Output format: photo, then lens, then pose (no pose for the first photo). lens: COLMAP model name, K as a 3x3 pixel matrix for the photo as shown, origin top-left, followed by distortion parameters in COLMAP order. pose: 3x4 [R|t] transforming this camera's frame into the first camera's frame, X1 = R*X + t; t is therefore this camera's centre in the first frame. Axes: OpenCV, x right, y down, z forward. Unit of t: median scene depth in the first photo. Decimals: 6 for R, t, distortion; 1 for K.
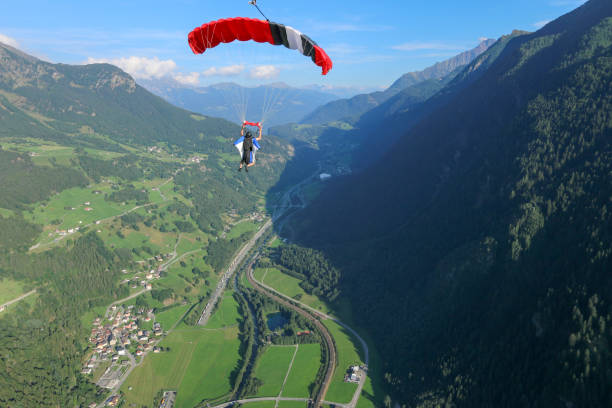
lens RADIAL K [[403.5, 0, 305.8], [0, 403.5, 201.6], [0, 0, 1]] dist [-0.009414, 0.014283]
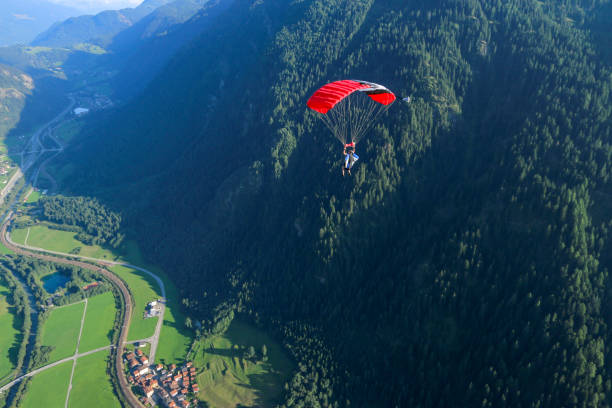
lens RADIAL K [[403.5, 0, 305.1], [0, 403.5, 201.6], [0, 0, 1]] dist [-0.009414, 0.014283]
pose [[0.853324, -0.178911, 0.489723, -0.003623], [0.088608, 0.975381, 0.201941, -0.013810], [-0.513796, -0.128928, 0.848169, -0.037312]]
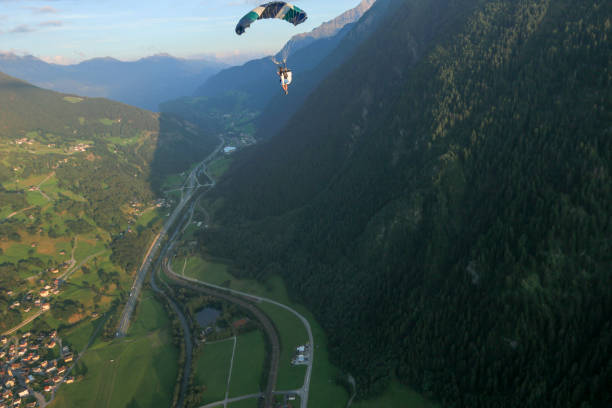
lens RADIAL K [[403.5, 0, 303.9], [0, 403.5, 204.1], [0, 0, 1]] dist [-0.009414, 0.014283]
pose [[0.965610, -0.146603, 0.214722, -0.018490], [0.128690, 0.987102, 0.095229, -0.009922], [-0.225914, -0.064321, 0.972022, 0.070308]]
